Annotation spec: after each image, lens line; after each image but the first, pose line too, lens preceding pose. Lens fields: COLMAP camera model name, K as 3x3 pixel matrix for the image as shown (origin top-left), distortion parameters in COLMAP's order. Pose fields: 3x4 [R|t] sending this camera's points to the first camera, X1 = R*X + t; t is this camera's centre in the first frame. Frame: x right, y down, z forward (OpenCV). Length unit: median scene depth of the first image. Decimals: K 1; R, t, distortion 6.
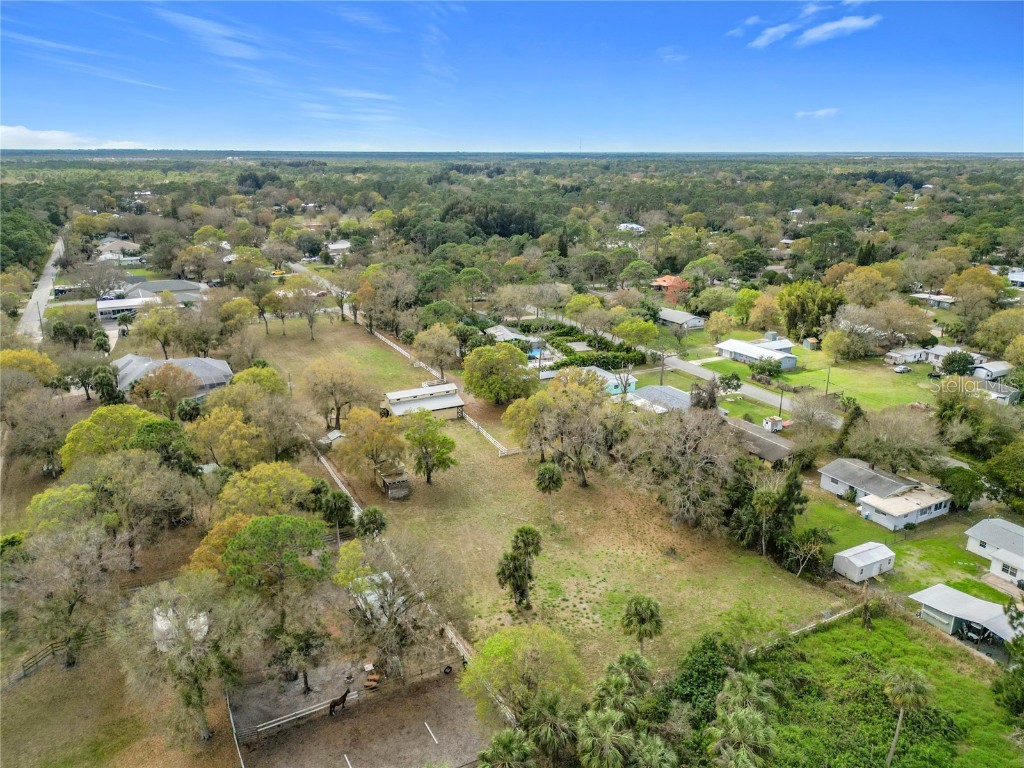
lens RADIAL K [[738.8, 0, 512.0], [0, 738.8, 384.0], [0, 0, 1]] dist [0.058375, -0.067003]
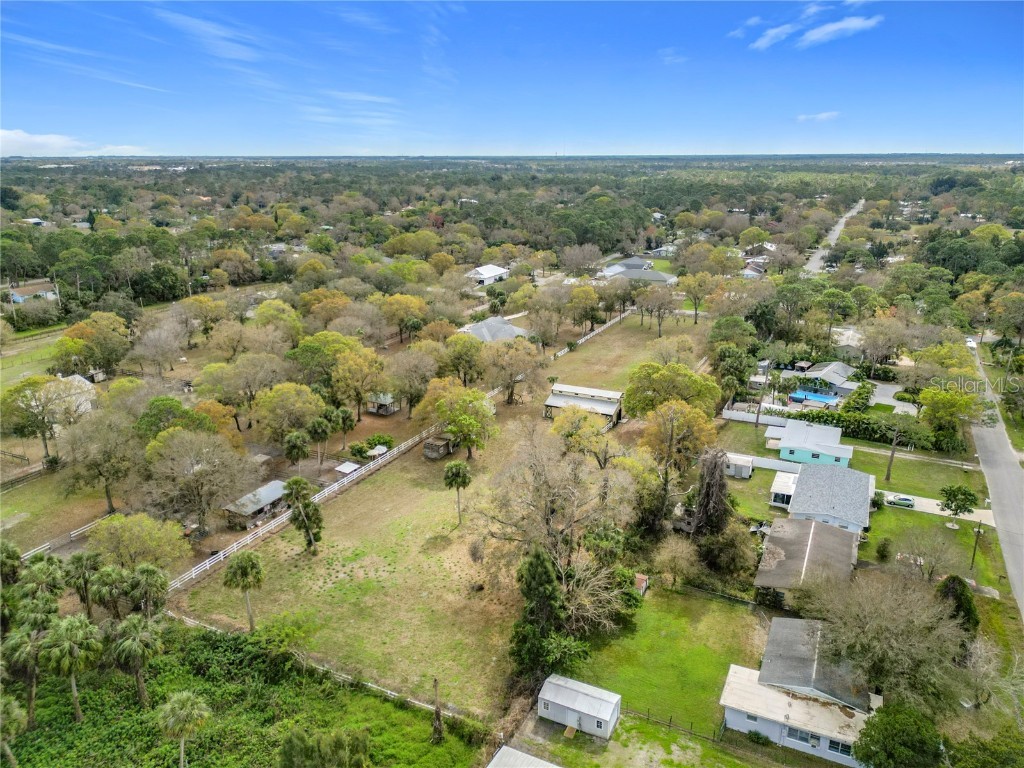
lens RADIAL K [[724.3, 0, 512.3], [0, 724.3, 416.3], [0, 0, 1]] dist [0.044409, -0.000069]
pose [[0.591352, 0.272165, -0.759098, 0.589900], [-0.241244, 0.957923, 0.155518, -0.088236], [0.769483, 0.091162, 0.632127, 0.301076]]
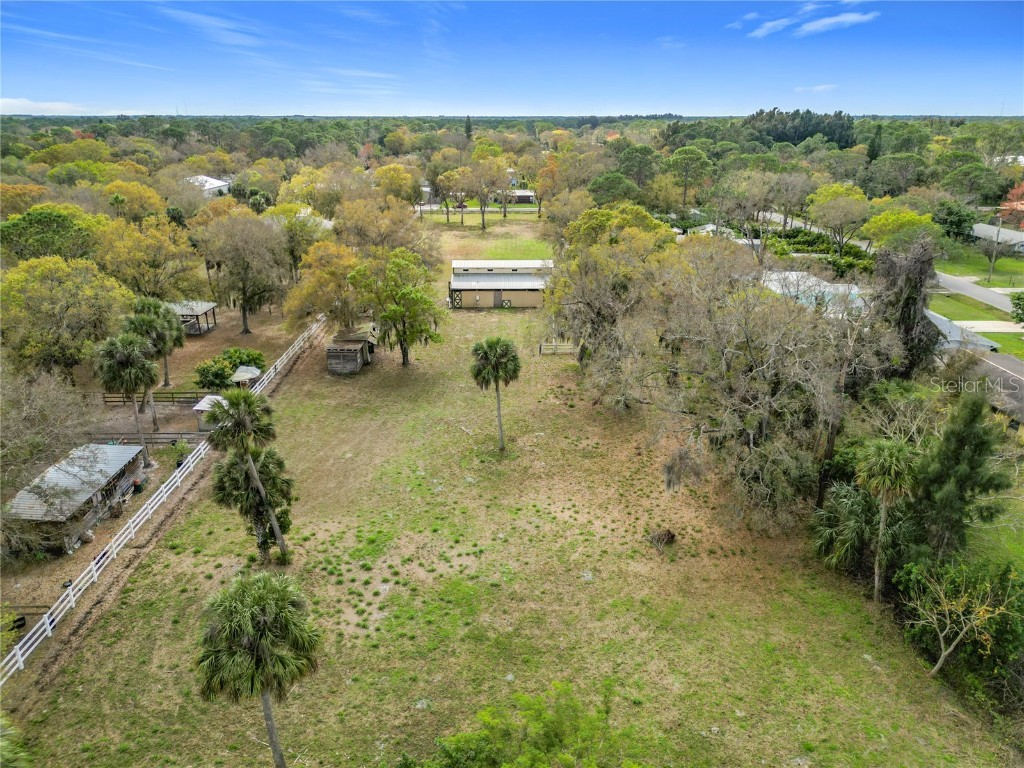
lens RADIAL K [[738.8, 0, 512.0], [0, 738.8, 384.0], [0, 0, 1]] dist [0.058375, -0.067003]
pose [[0.890349, 0.154300, -0.428335, 0.214046], [-0.136825, 0.988011, 0.071505, 0.073434], [0.434233, -0.005057, 0.900787, 0.362044]]
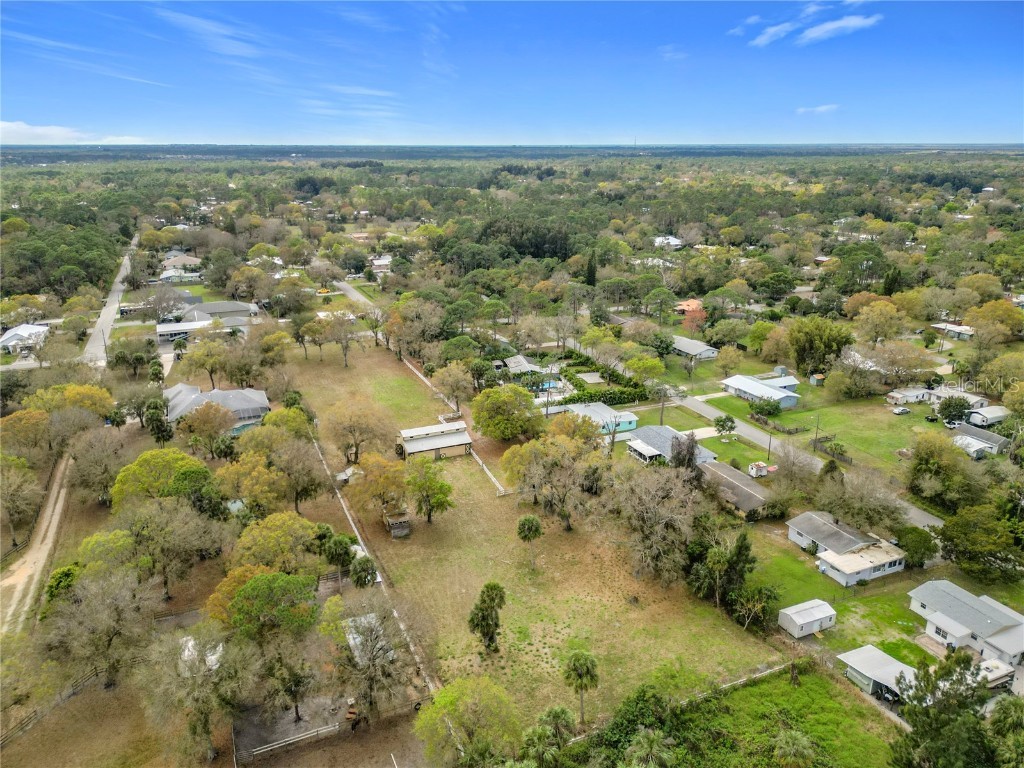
lens RADIAL K [[731.8, 0, 512.0], [0, 731.8, 384.0], [0, 0, 1]] dist [0.064728, -0.075439]
pose [[0.997309, 0.019077, -0.070788, 0.070271], [-0.018303, 0.999766, 0.011555, -0.072879], [0.070992, -0.010228, 0.997424, -0.075380]]
